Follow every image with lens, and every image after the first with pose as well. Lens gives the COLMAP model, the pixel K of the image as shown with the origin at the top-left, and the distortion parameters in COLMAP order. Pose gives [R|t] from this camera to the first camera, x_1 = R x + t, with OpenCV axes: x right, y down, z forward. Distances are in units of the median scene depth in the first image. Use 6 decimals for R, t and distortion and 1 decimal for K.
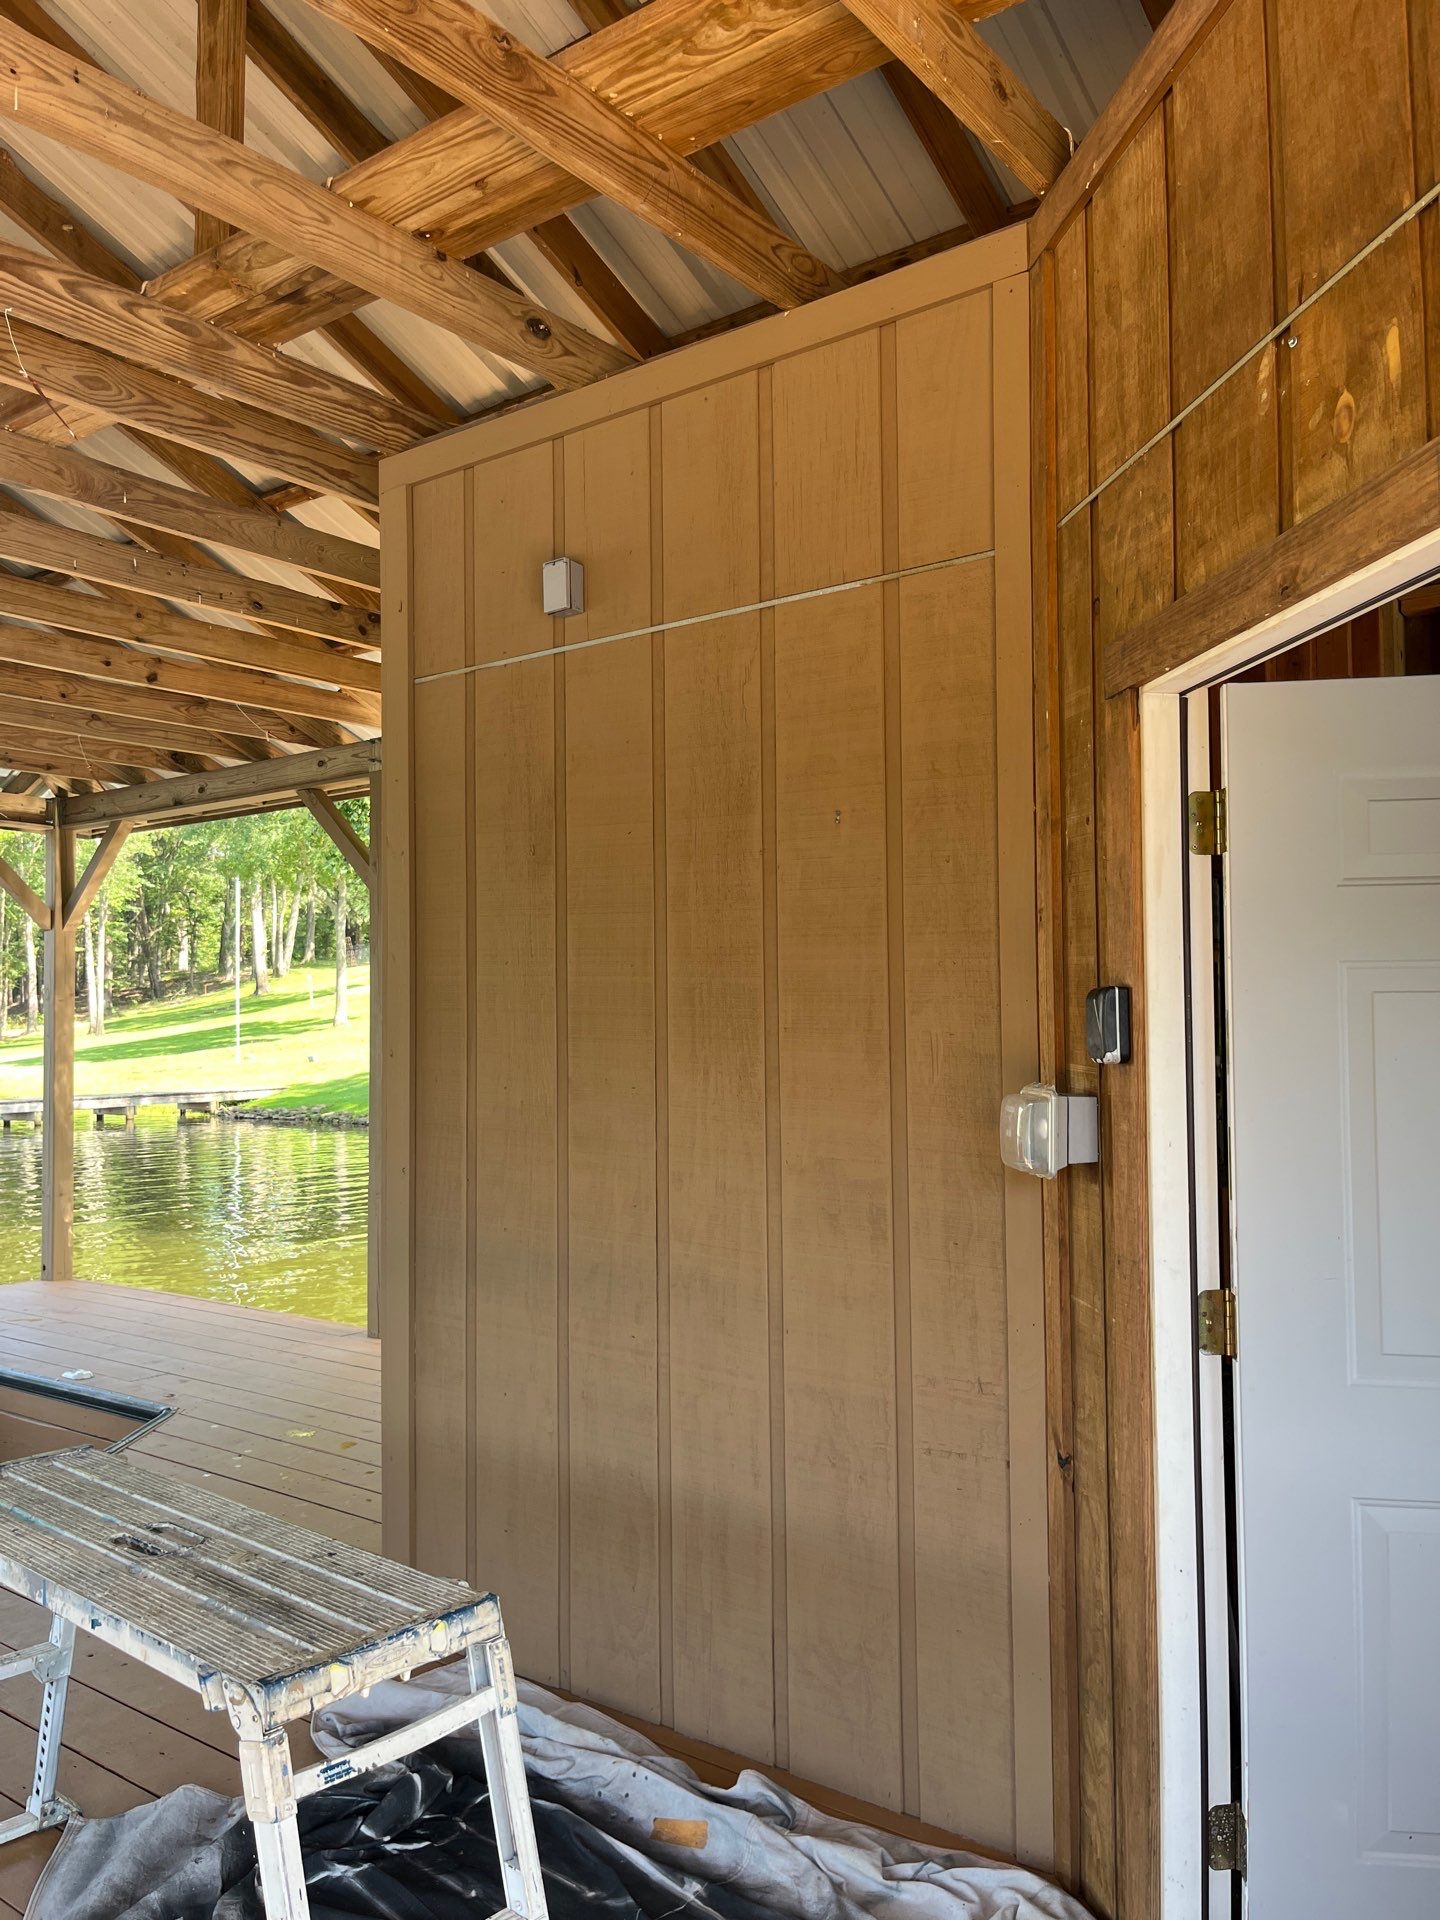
lens RADIAL K [[1459.4, 0, 720.2], [0, 1459.4, 967.2], [0, 0, 1]] dist [0.065808, -0.094784]
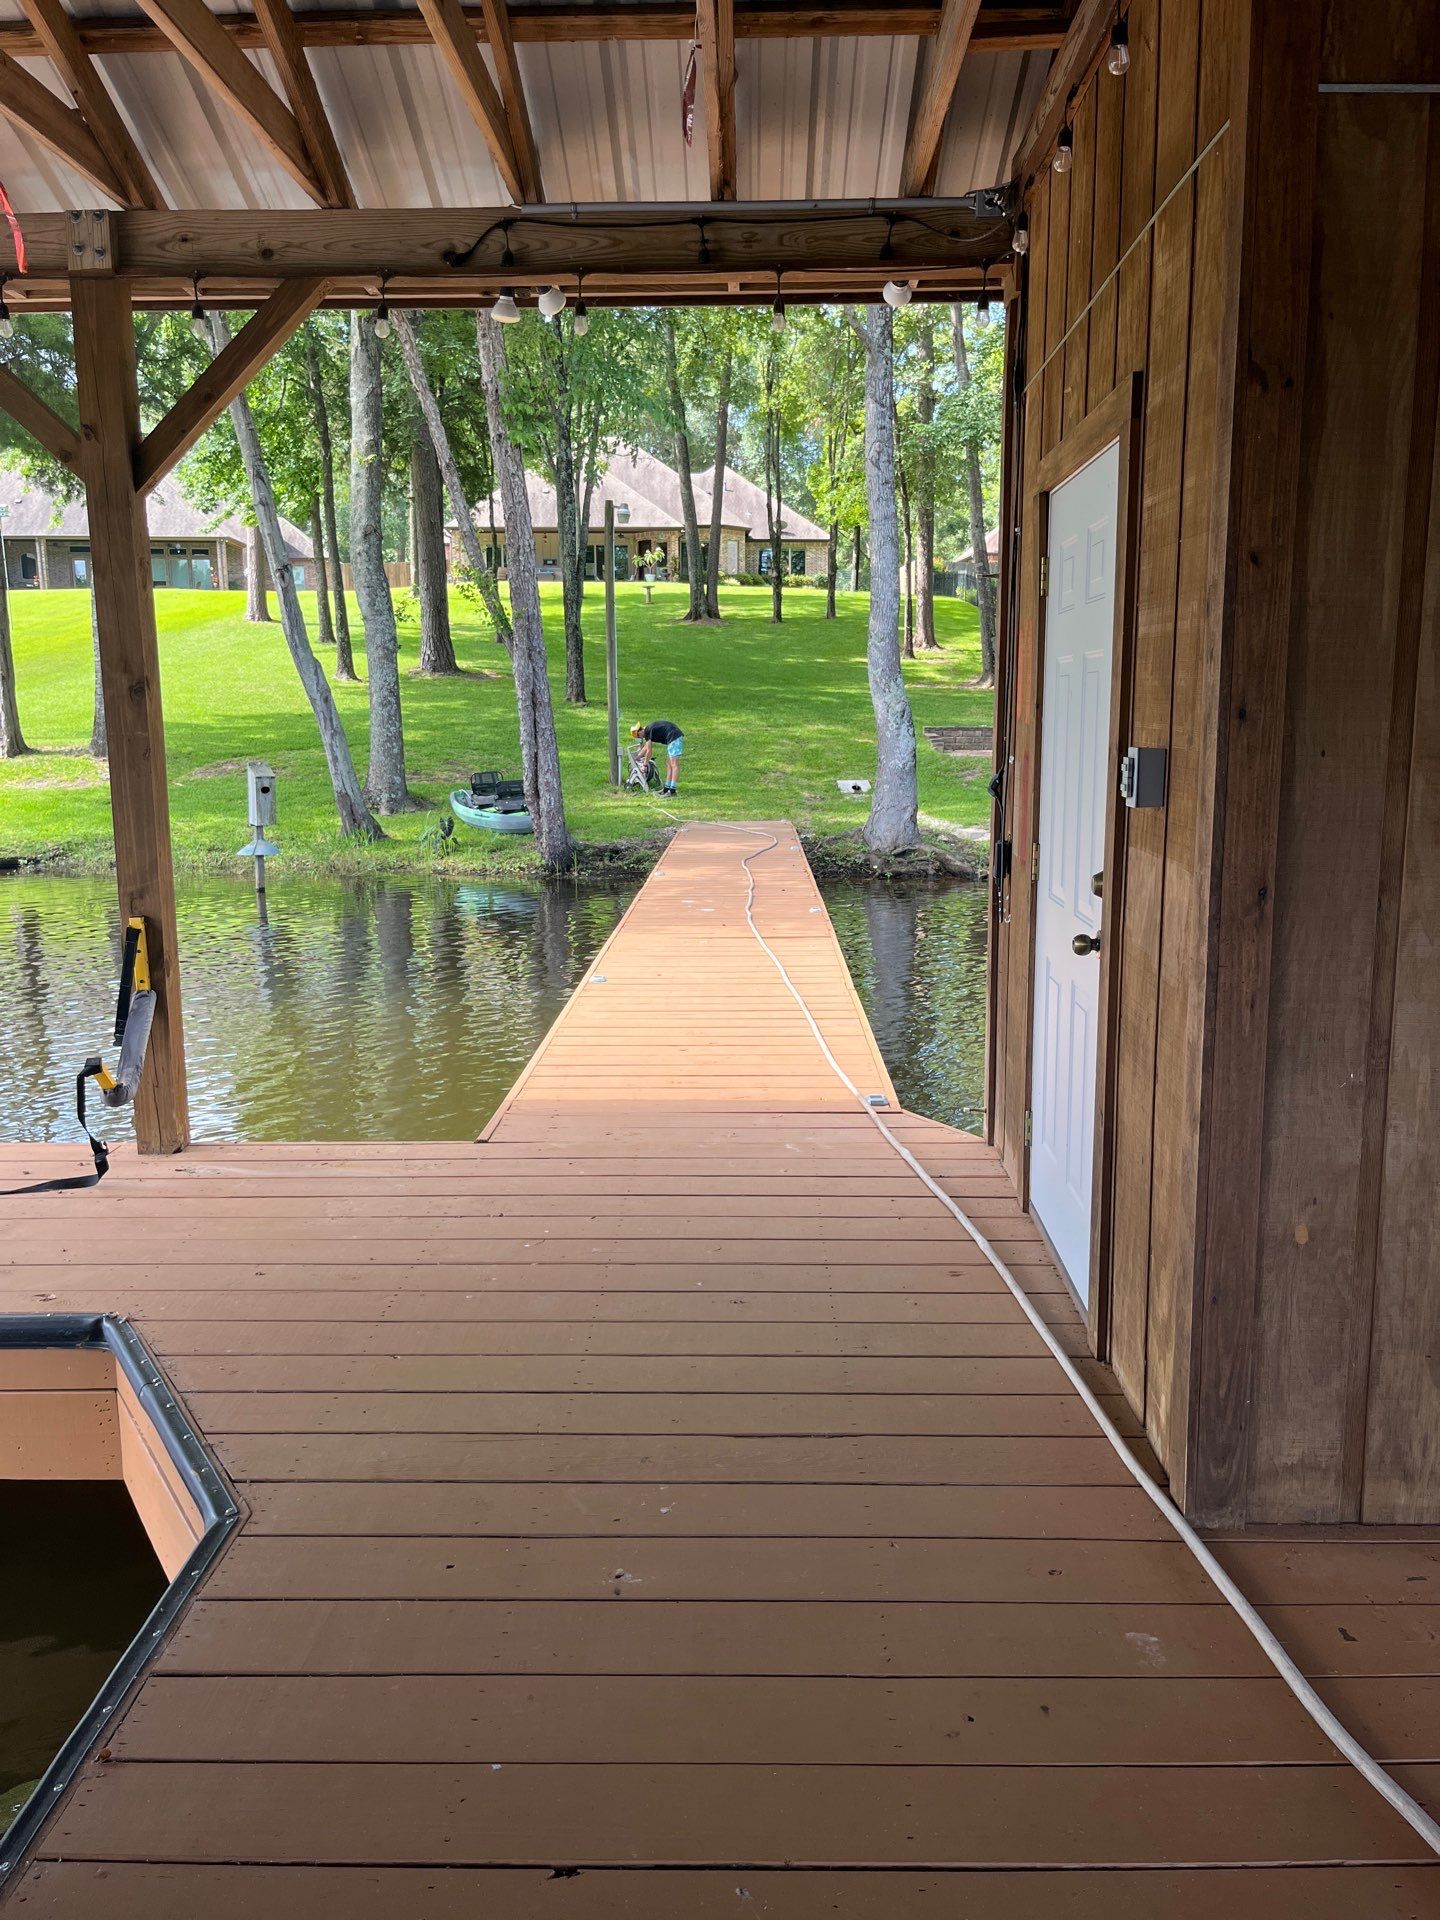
lens RADIAL K [[1459.4, 0, 720.2], [0, 1459.4, 967.2], [0, 0, 1]] dist [0.065808, -0.094784]
pose [[0.808390, -0.096673, 0.580655, -0.970508], [-0.023046, 0.980468, 0.195322, 0.057100], [-0.588197, -0.171278, 0.790372, 0.744908]]
